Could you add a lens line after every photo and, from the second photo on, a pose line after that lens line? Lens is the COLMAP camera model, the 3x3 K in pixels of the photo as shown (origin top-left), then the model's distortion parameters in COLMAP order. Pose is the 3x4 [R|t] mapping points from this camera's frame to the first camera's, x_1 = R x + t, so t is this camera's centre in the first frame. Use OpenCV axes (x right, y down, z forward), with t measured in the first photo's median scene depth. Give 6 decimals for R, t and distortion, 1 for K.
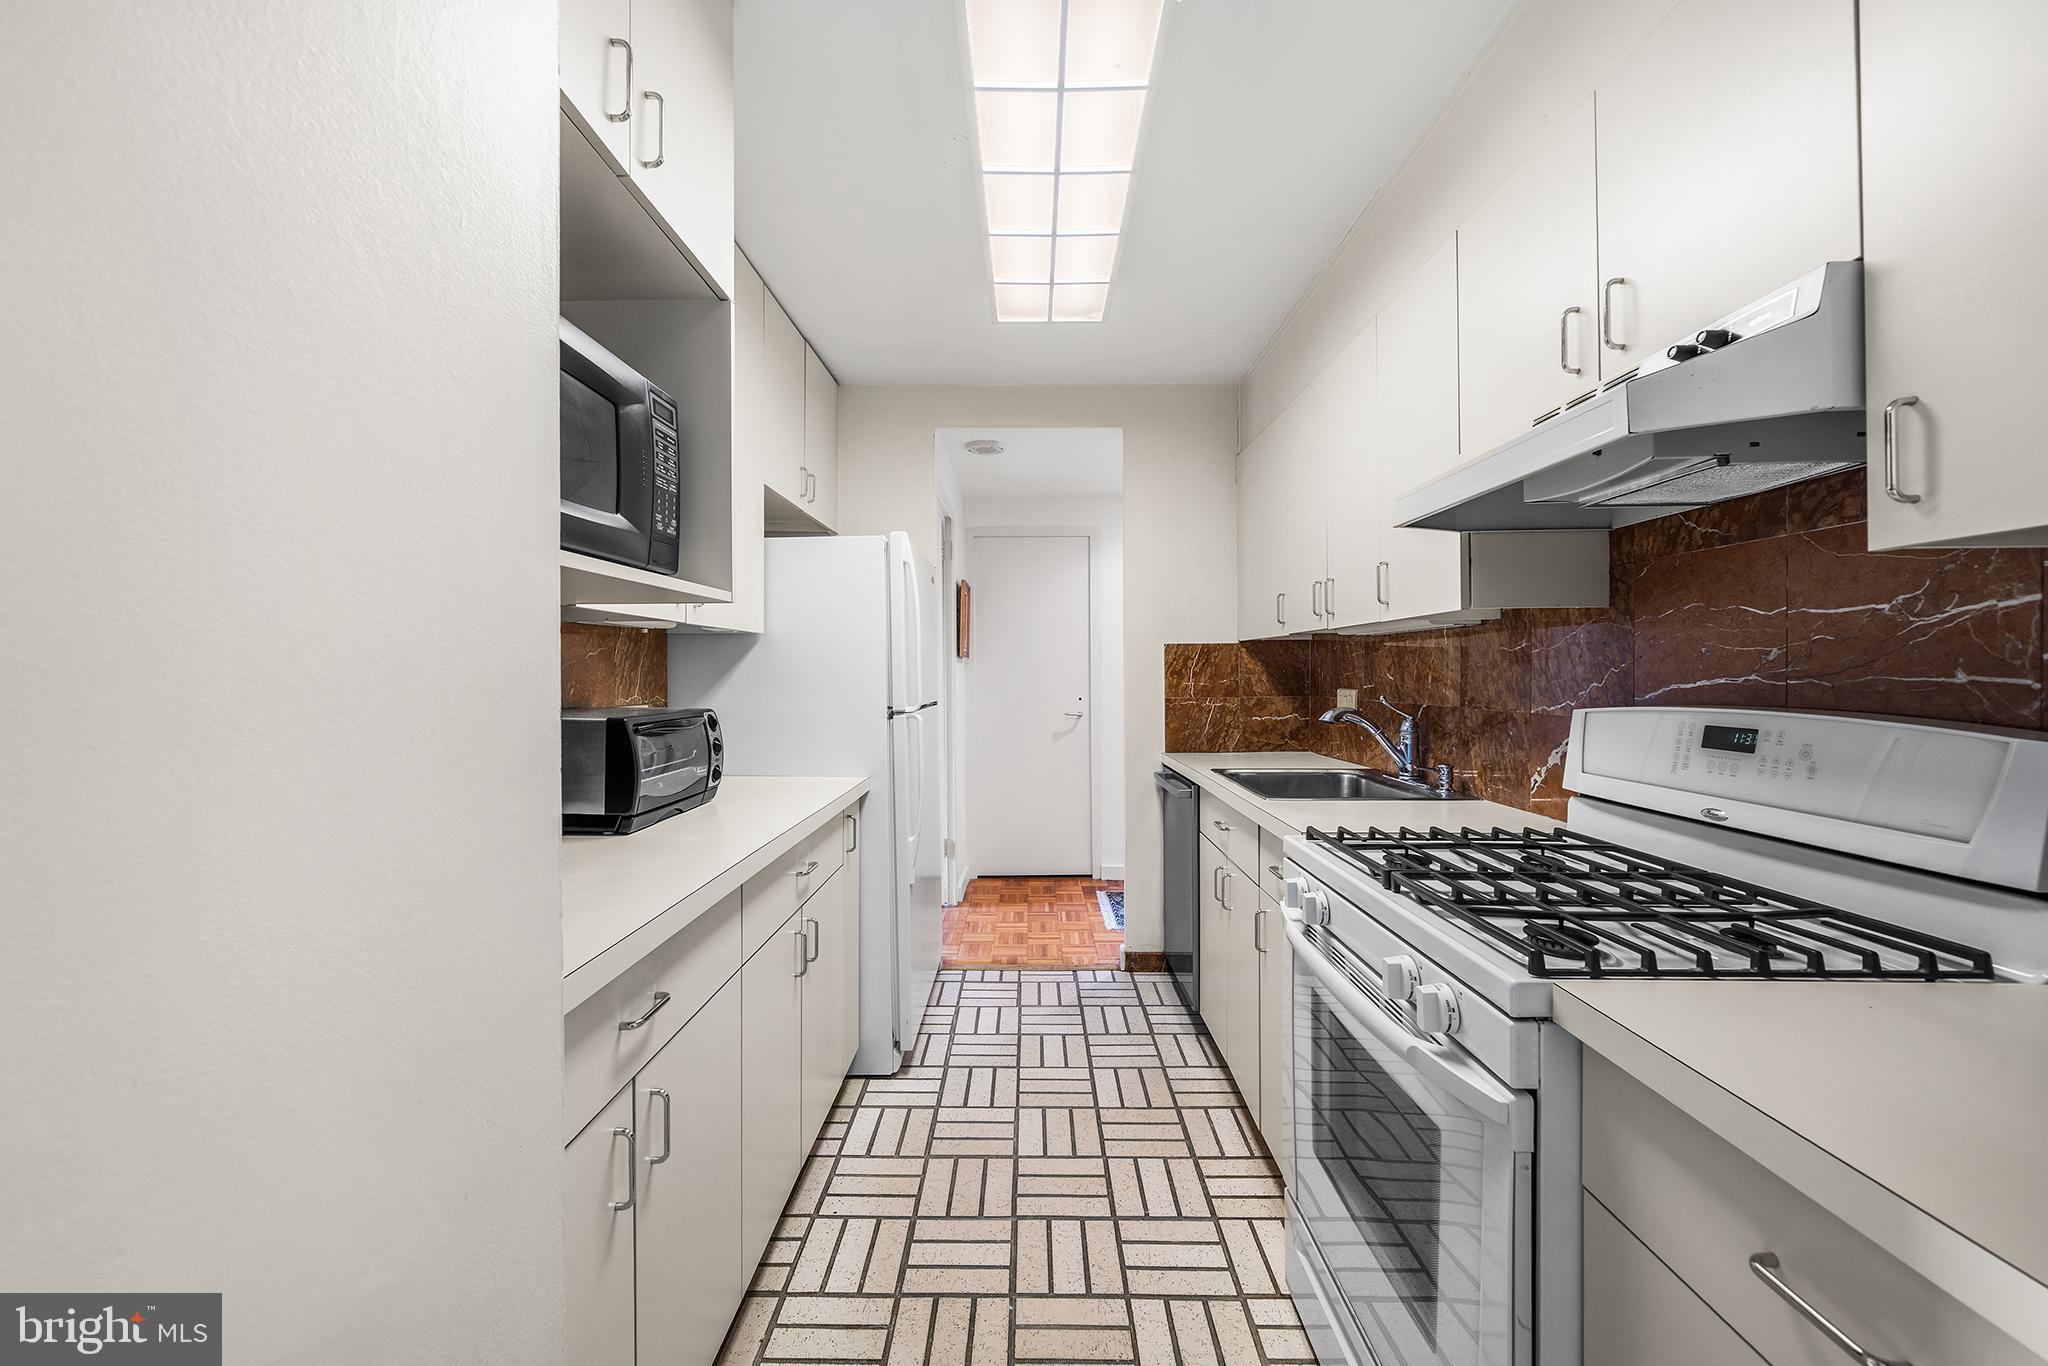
lens RADIAL K [[759.3, 0, 1037.6], [0, 759.3, 668.1], [0, 0, 1]] dist [-0.003757, 0.000695]
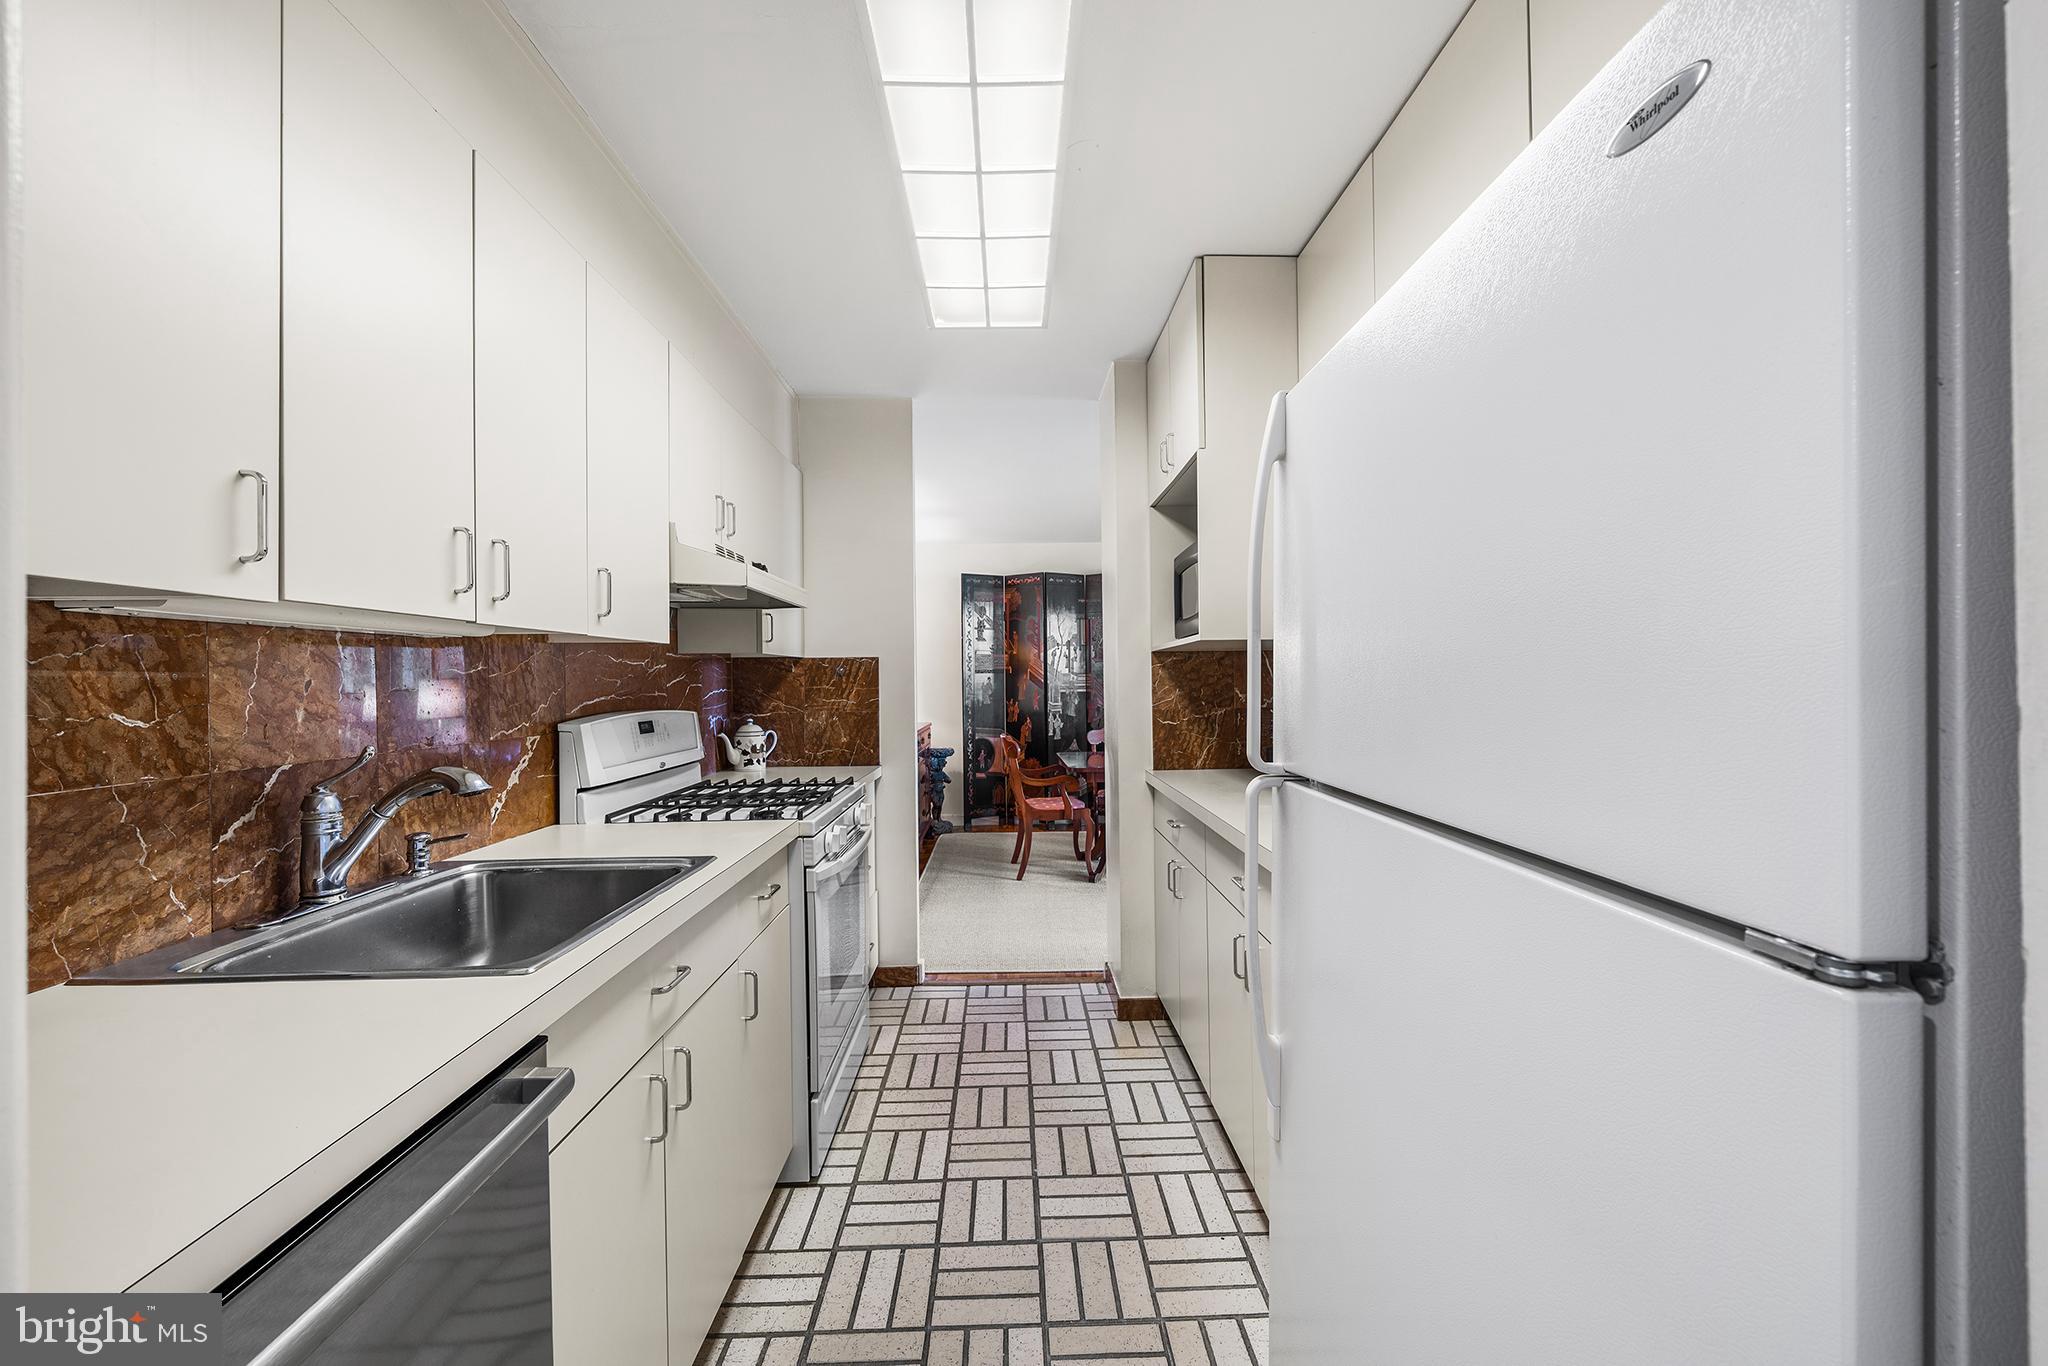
lens RADIAL K [[759.3, 0, 998.9], [0, 759.3, 676.8], [0, 0, 1]] dist [-0.003757, 0.000695]
pose [[-0.999682, 0.015954, 0.019507, -0.009380], [0.015781, 0.999835, -0.008971, -0.001721], [-0.019647, -0.008661, -0.999769, 1.969304]]
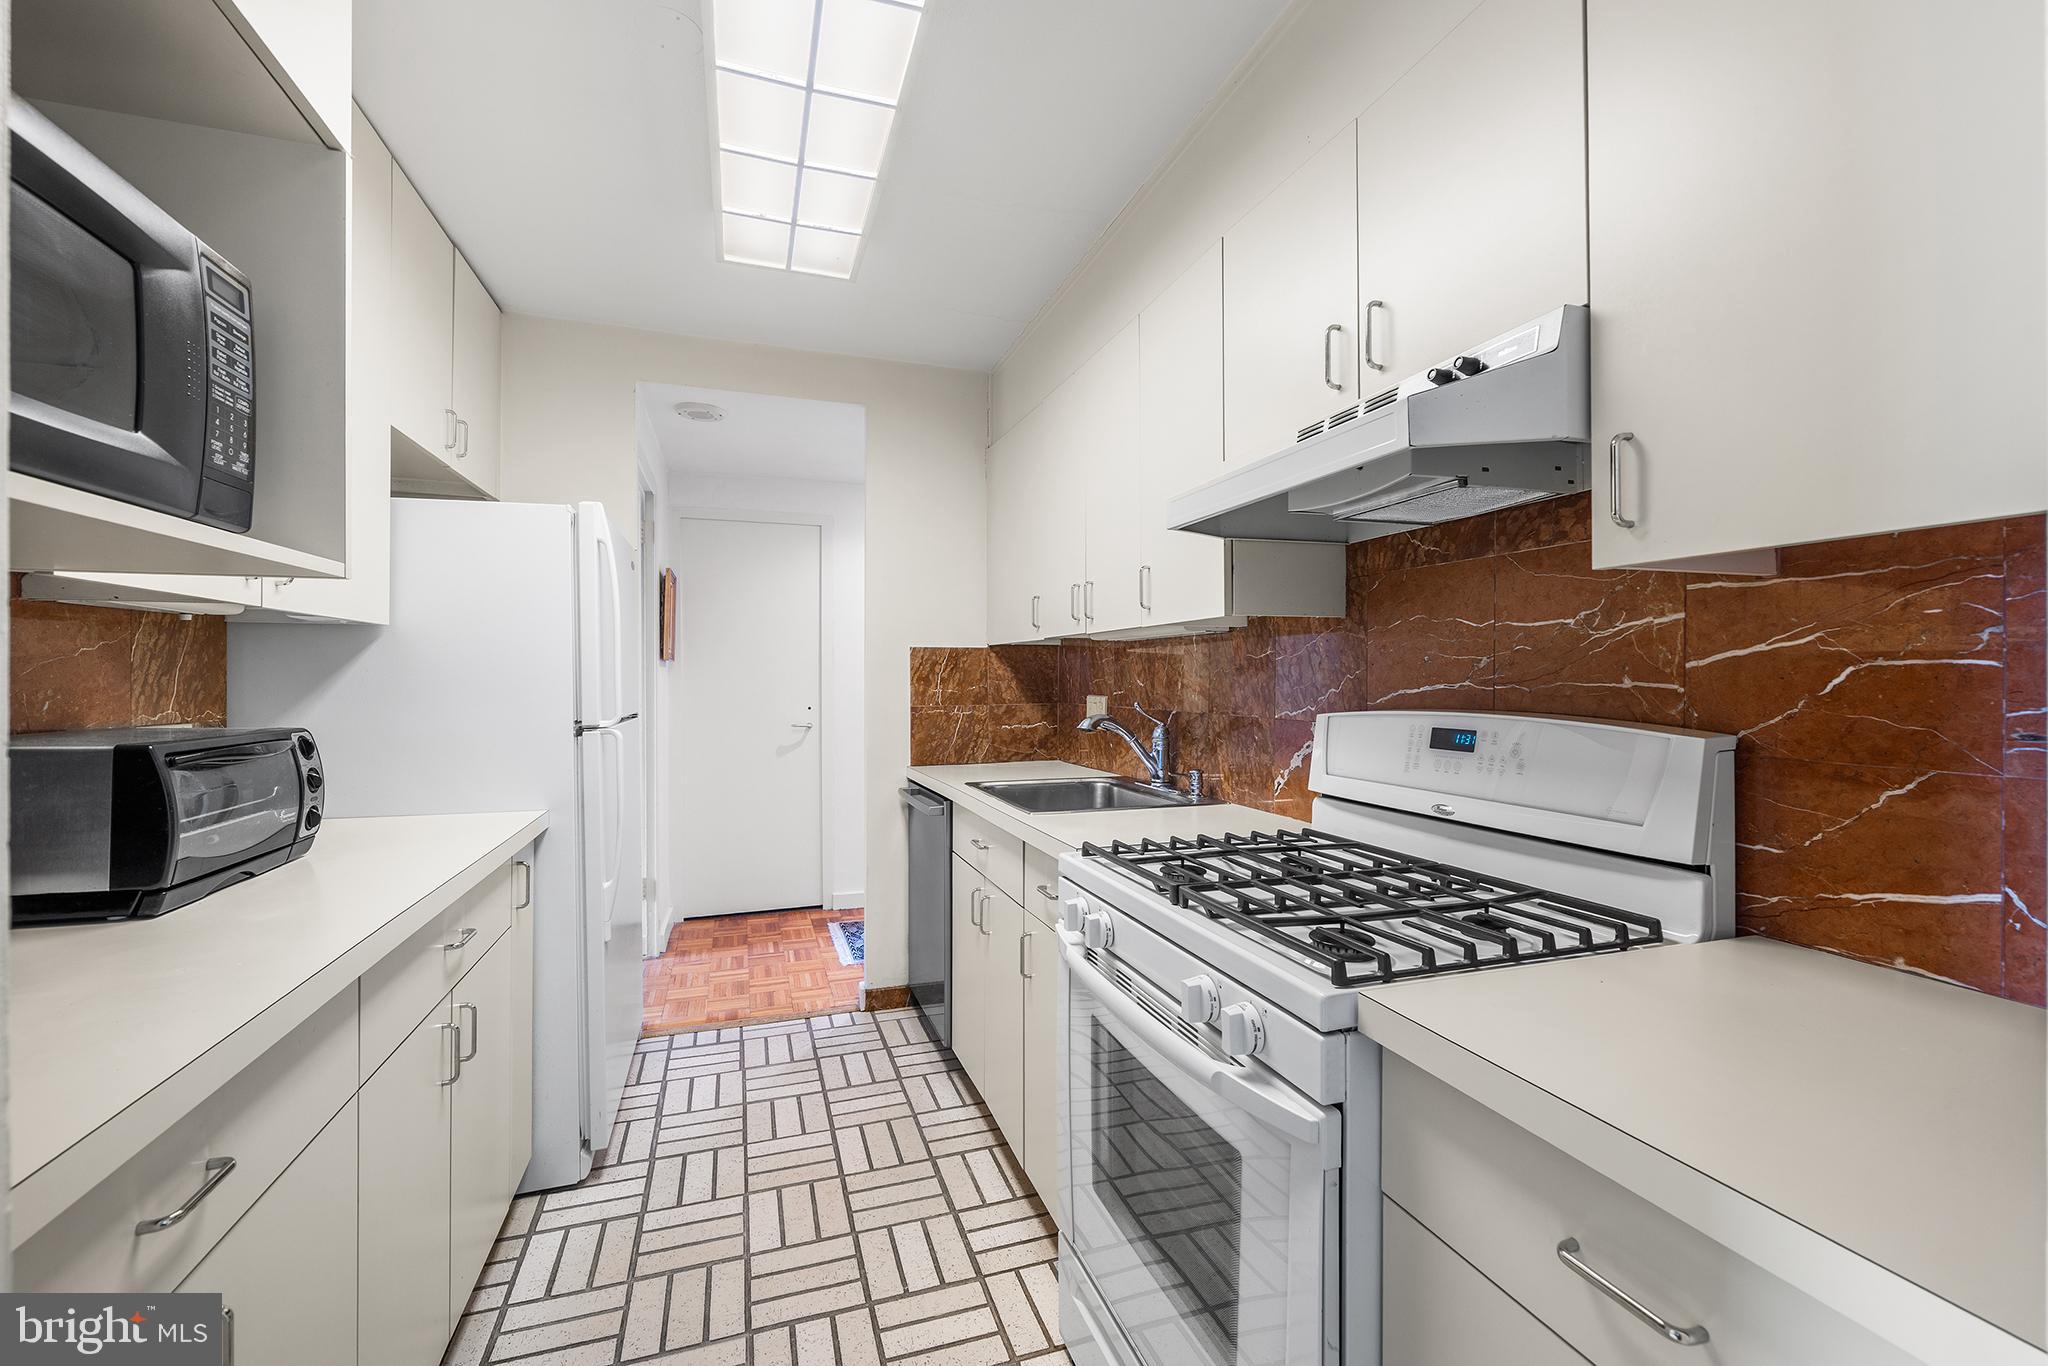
lens RADIAL K [[808.2, 0, 1017.2], [0, 808.2, 673.1], [0, 0, 1]] dist [-0.000583, -0.000673]
pose [[0.948095, 0.003720, 0.317966, -0.035944], [-0.003295, 0.999993, -0.001873, 0.001138], [-0.317970, 0.000728, 0.948100, 0.065048]]
